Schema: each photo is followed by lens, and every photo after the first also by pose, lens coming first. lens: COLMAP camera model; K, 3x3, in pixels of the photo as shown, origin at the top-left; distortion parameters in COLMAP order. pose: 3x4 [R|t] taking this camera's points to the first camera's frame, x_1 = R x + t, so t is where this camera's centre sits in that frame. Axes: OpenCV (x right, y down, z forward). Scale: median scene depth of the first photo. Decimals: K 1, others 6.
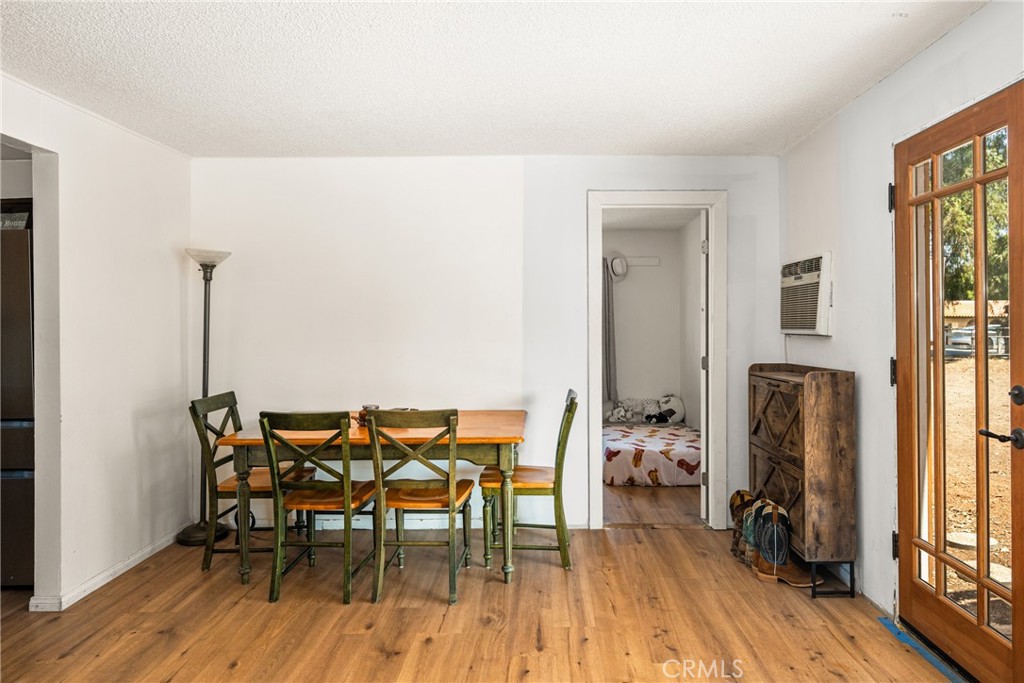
lens RADIAL K [[629.3, 0, 532.9], [0, 629.3, 325.6], [0, 0, 1]] dist [0.000628, -0.003847]
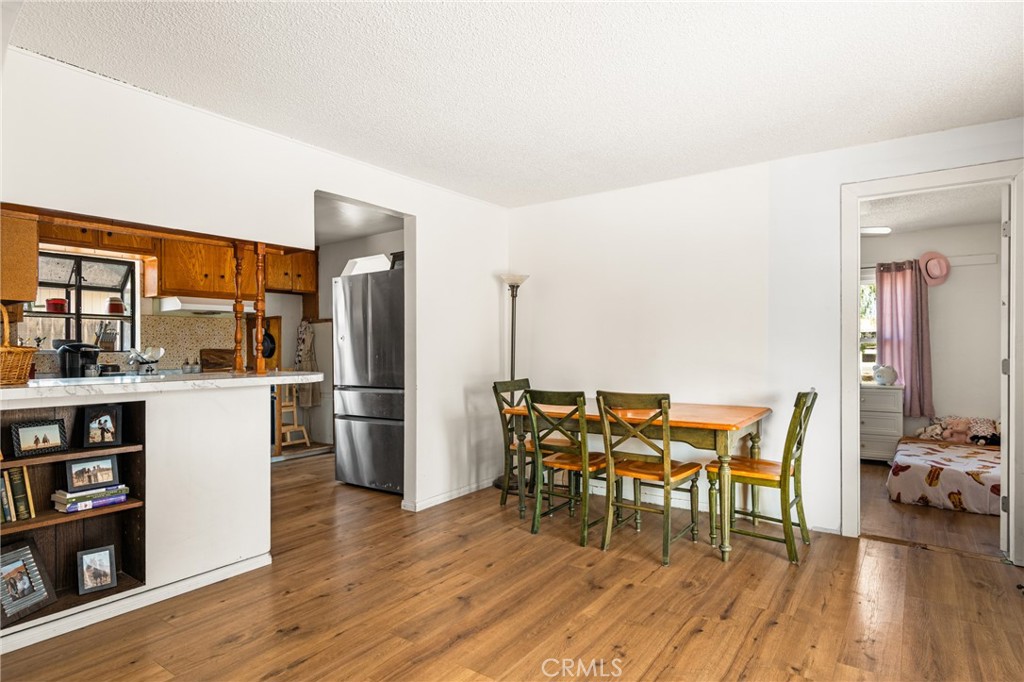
lens RADIAL K [[550.4, 0, 519.9], [0, 550.4, 350.0], [0, 0, 1]] dist [0.000576, -0.001219]
pose [[0.823187, 0.002910, -0.567762, 0.195620], [-0.001450, 0.999994, 0.003023, 0.044844], [0.567768, -0.001666, 0.823187, 0.029468]]
